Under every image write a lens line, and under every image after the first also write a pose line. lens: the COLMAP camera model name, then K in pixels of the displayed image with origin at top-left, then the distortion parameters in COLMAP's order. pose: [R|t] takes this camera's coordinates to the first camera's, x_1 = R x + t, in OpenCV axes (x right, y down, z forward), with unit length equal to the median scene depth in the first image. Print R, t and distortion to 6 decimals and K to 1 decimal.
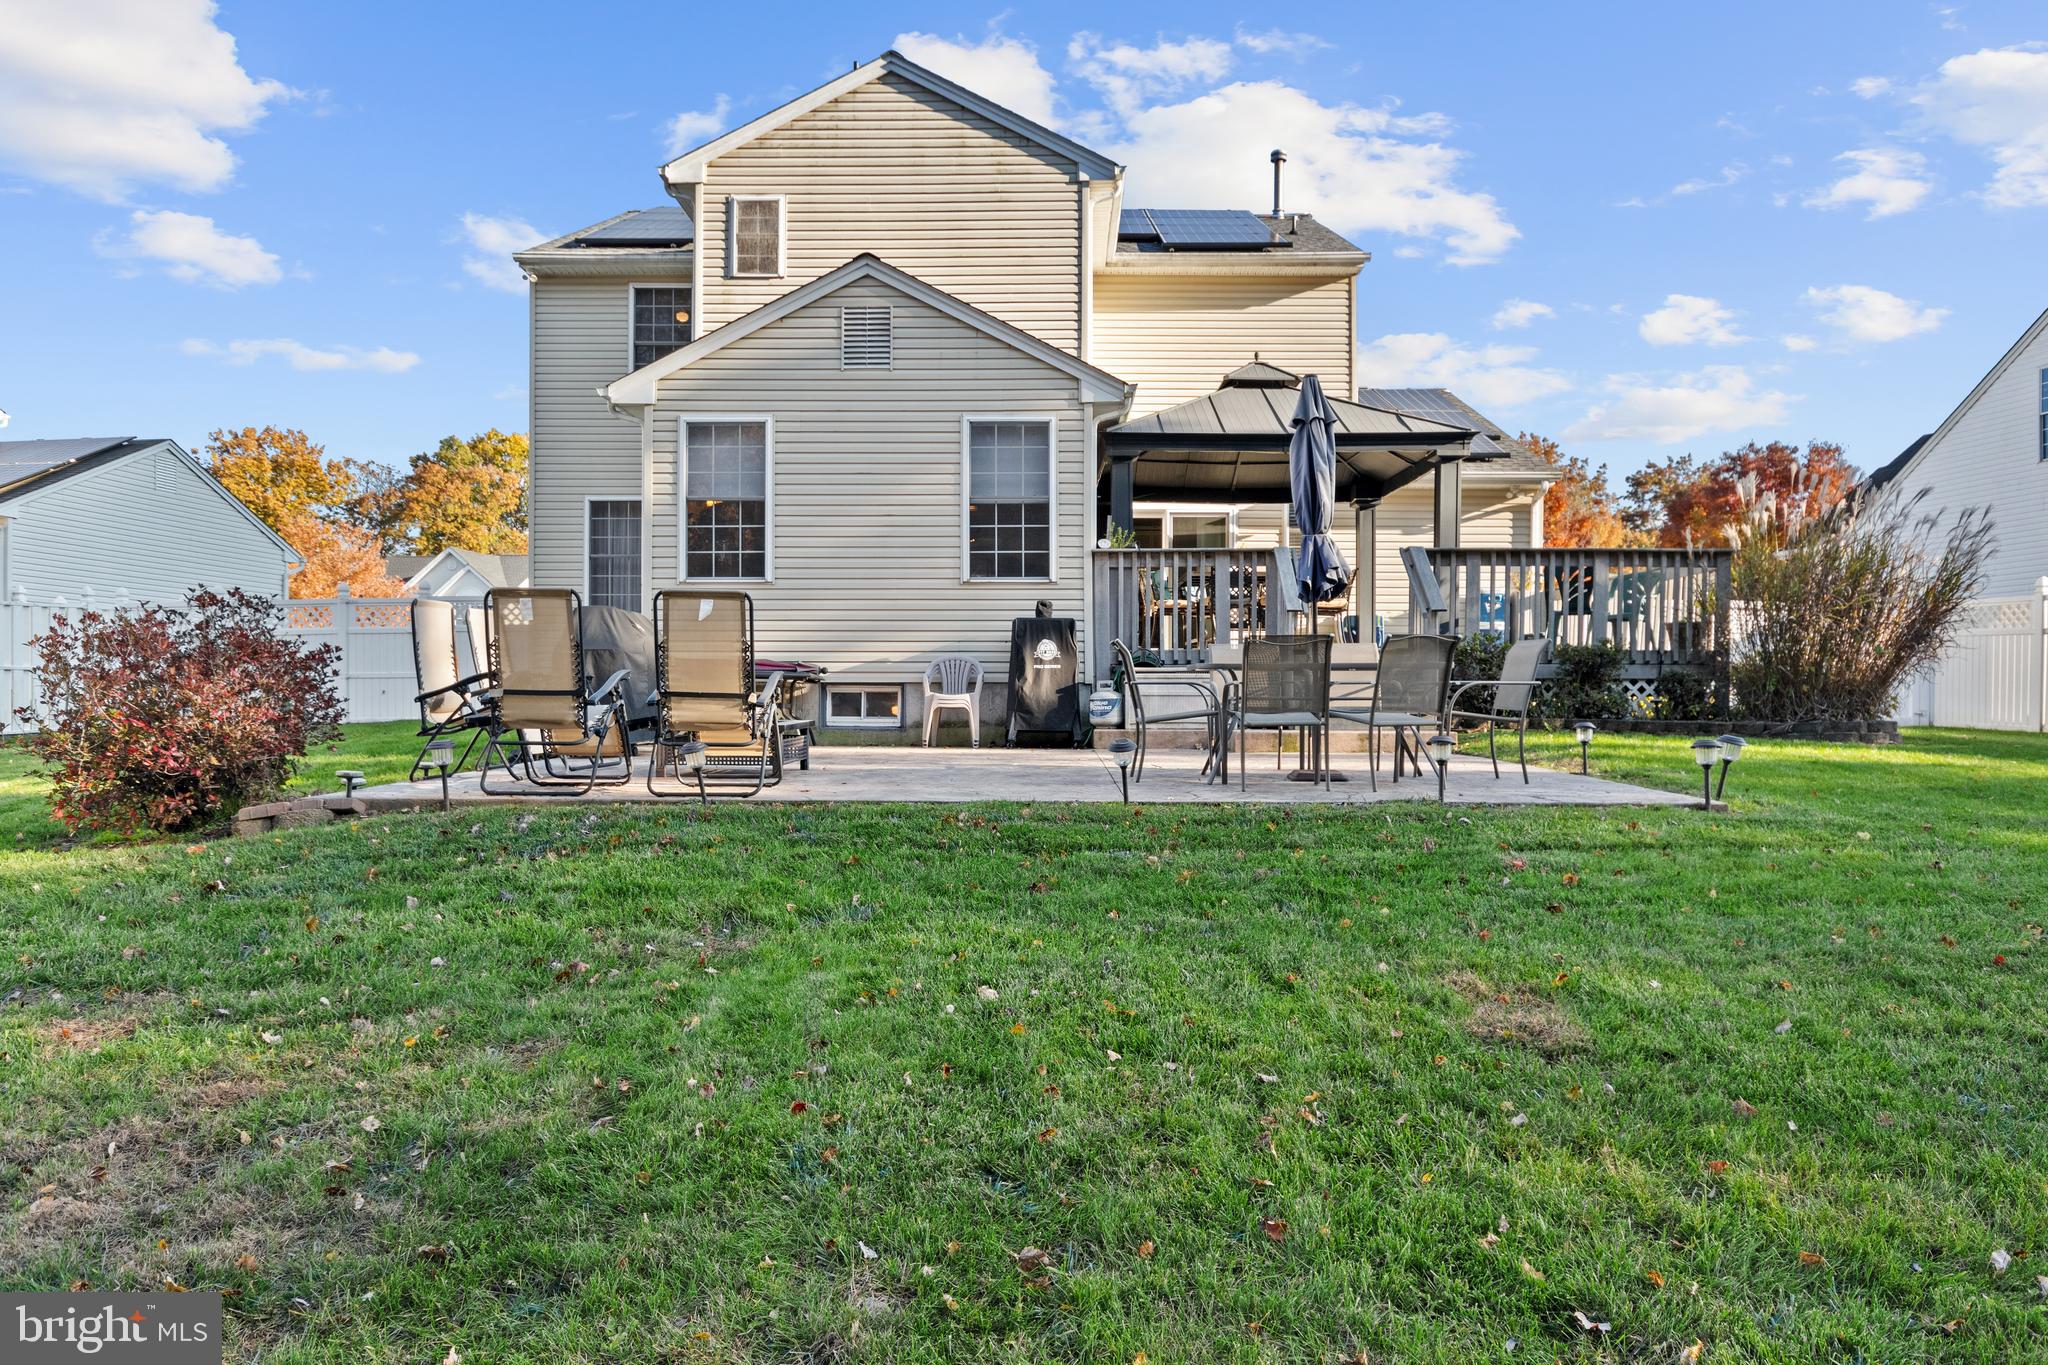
lens RADIAL K [[1305.7, 0, 1024.0], [0, 1305.7, 682.5], [0, 0, 1]] dist [0.015383, -0.013457]
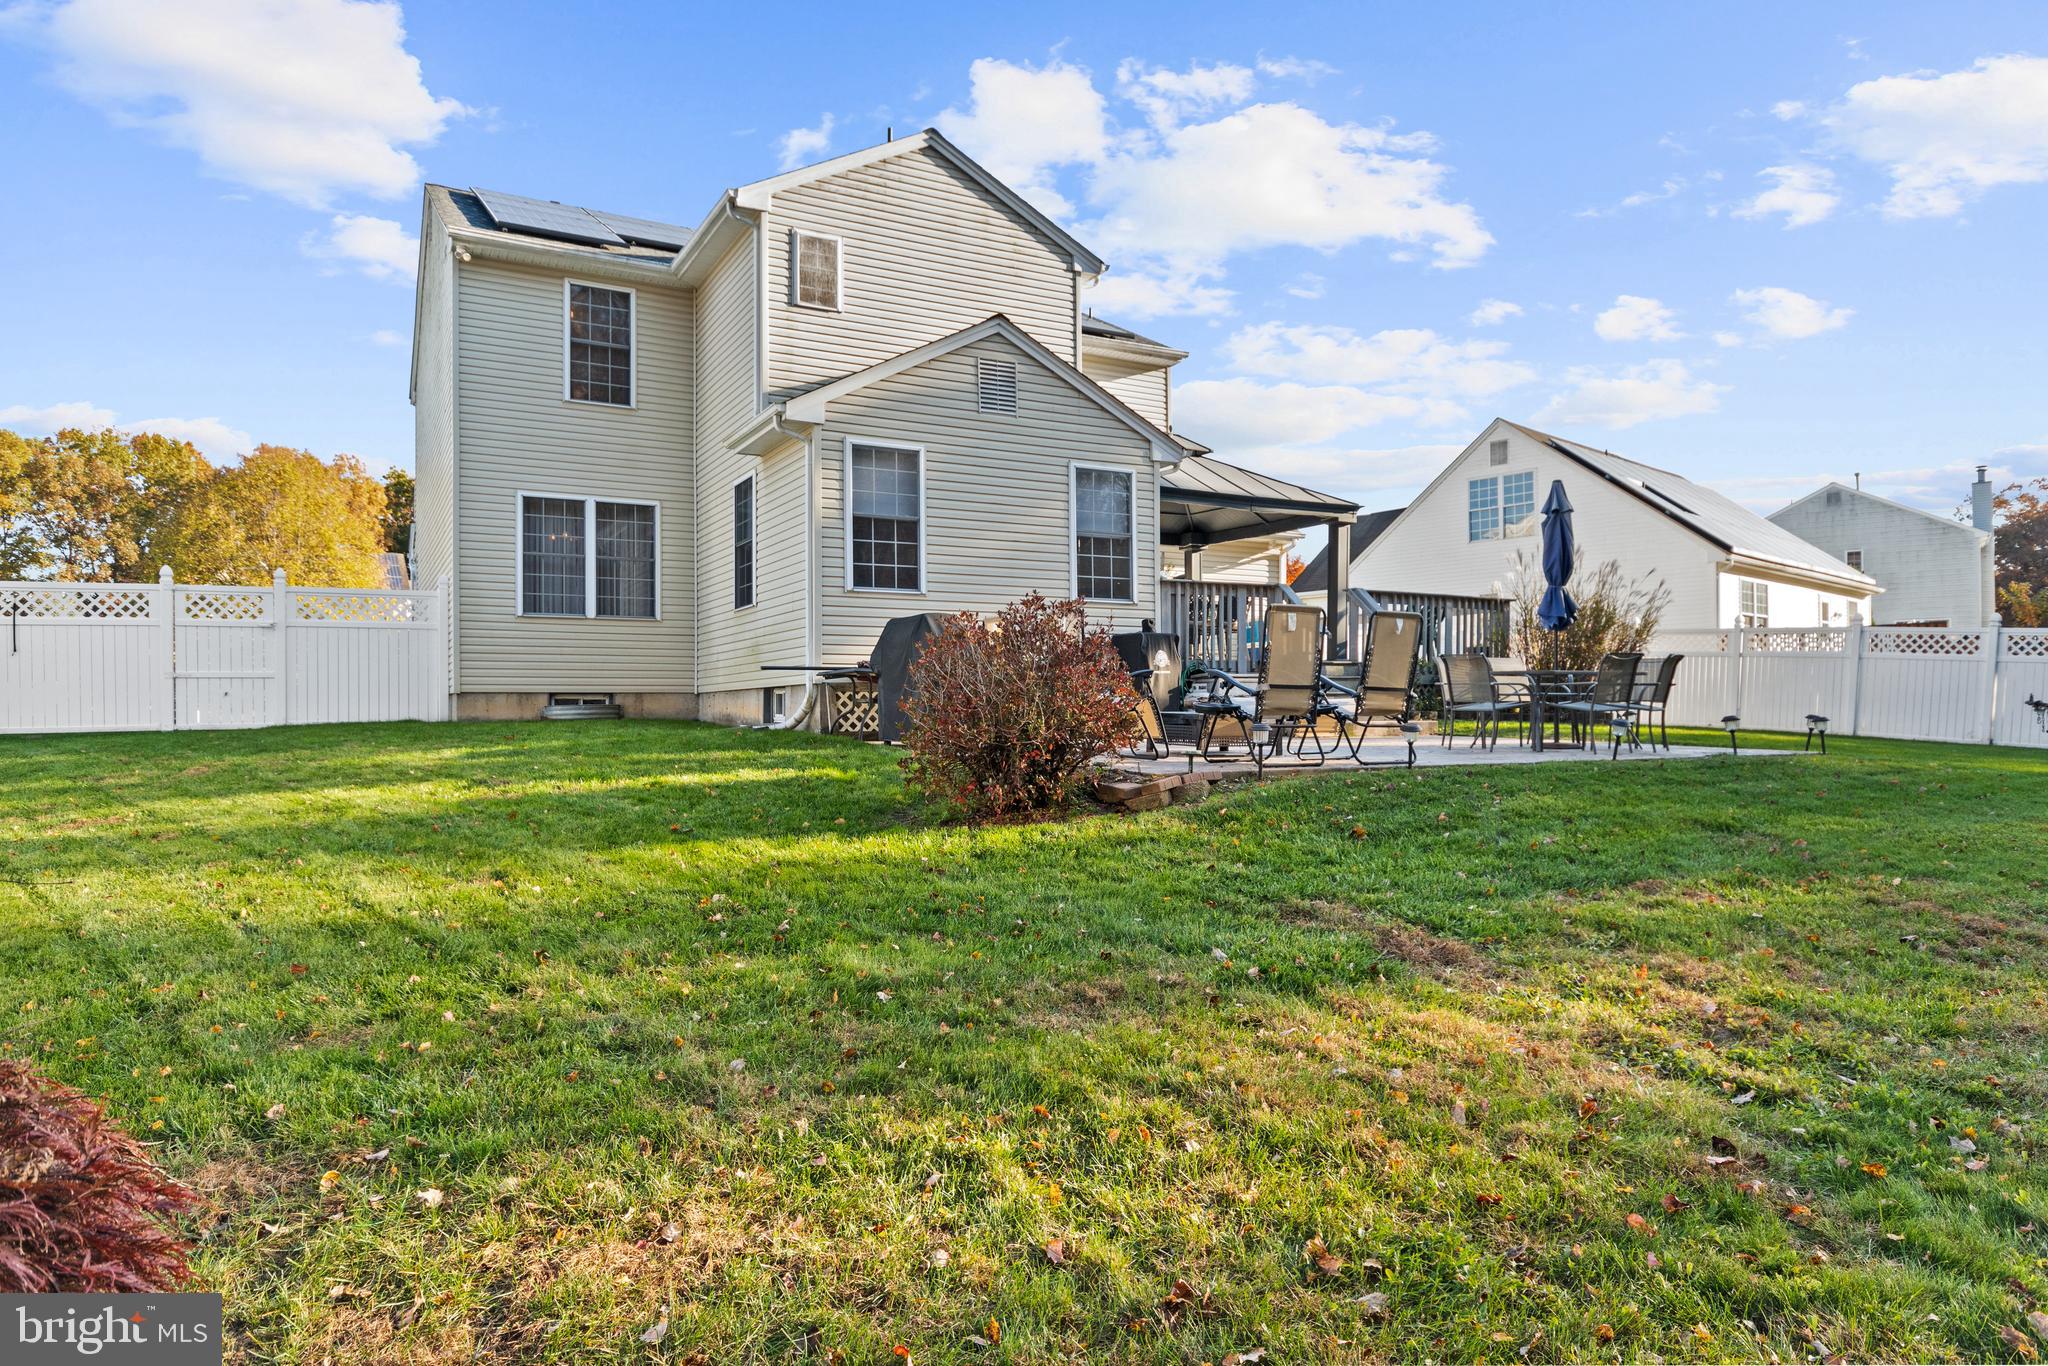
lens RADIAL K [[1239.9, 0, 1024.0], [0, 1239.9, 683.0], [0, 0, 1]] dist [-0.000168, -0.000151]
pose [[0.871668, 0.006266, 0.490057, -0.635739], [-0.002552, 0.999963, -0.008248, 0.007875], [-0.490091, 0.005939, 0.871651, 0.031752]]
